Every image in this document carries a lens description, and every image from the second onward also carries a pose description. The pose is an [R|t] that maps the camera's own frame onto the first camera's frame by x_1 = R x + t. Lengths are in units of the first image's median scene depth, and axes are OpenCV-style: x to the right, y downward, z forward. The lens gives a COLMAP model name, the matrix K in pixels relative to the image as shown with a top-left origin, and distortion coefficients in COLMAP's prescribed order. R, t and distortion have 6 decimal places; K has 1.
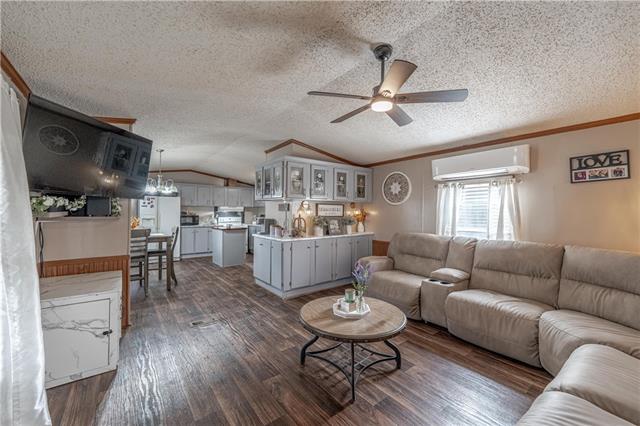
lens RADIAL K [[260.0, 0, 320.0], [0, 260.0, 213.0], [0, 0, 1]] dist [-0.000144, -0.000001]
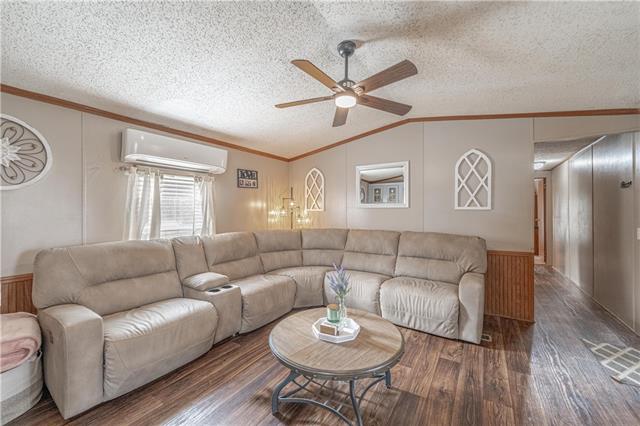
lens RADIAL K [[260.0, 0, 320.0], [0, 260.0, 213.0], [0, 0, 1]] dist [-0.000144, -0.000001]
pose [[-0.352943, -0.023930, 0.935339, -0.476407], [-0.007402, 0.999713, 0.022784, -0.010307], [-0.935616, 0.001118, -0.353019, 1.035557]]
